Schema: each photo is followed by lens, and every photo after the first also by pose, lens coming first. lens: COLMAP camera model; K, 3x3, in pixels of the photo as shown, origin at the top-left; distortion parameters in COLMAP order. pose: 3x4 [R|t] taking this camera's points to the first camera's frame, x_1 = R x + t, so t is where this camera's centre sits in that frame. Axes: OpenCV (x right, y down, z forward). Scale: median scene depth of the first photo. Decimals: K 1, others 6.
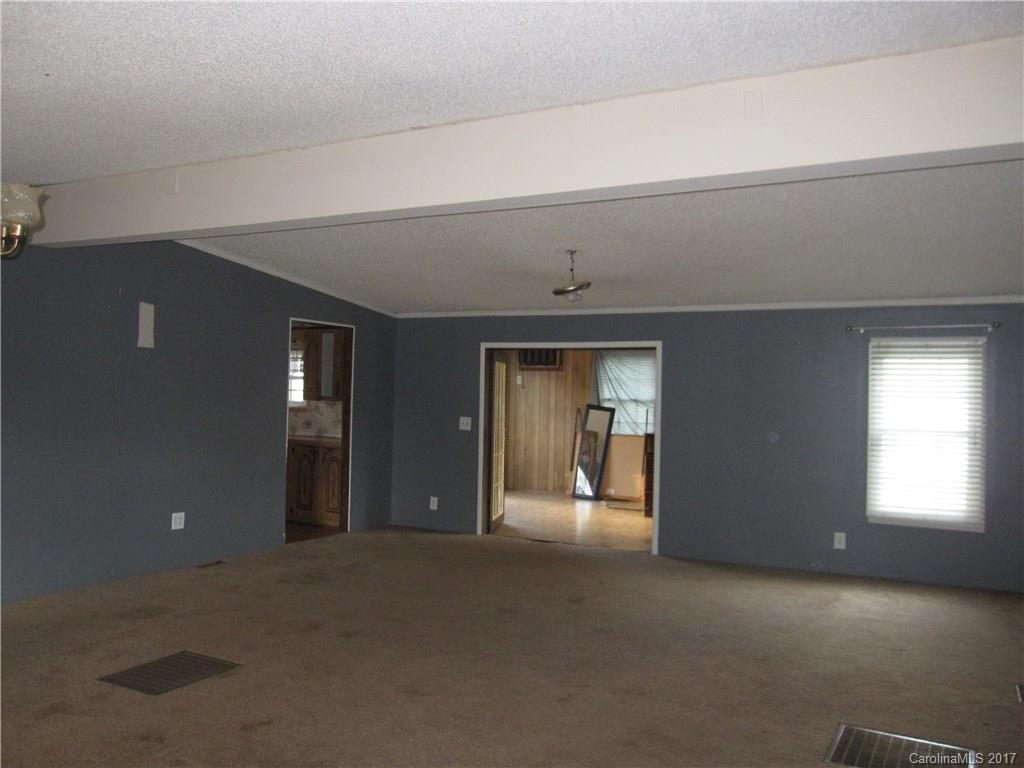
lens RADIAL K [[835.4, 0, 515.0], [0, 835.4, 384.0], [0, 0, 1]] dist [-0.094859, 0.051119]
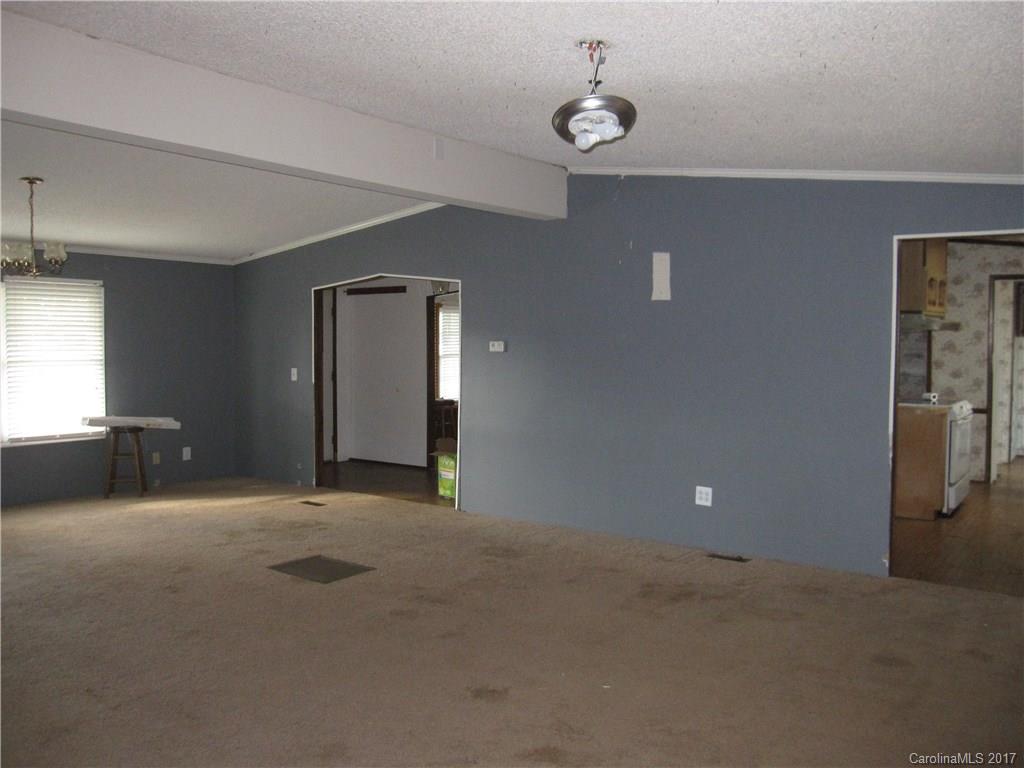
lens RADIAL K [[835.4, 0, 516.2], [0, 835.4, 379.6], [0, 0, 1]] dist [-0.094859, 0.051119]
pose [[-0.158035, 0.019008, -0.987251, 0.701087], [0.001474, 0.999818, 0.019014, 0.037819], [0.987432, 0.001550, -0.158034, 1.357387]]
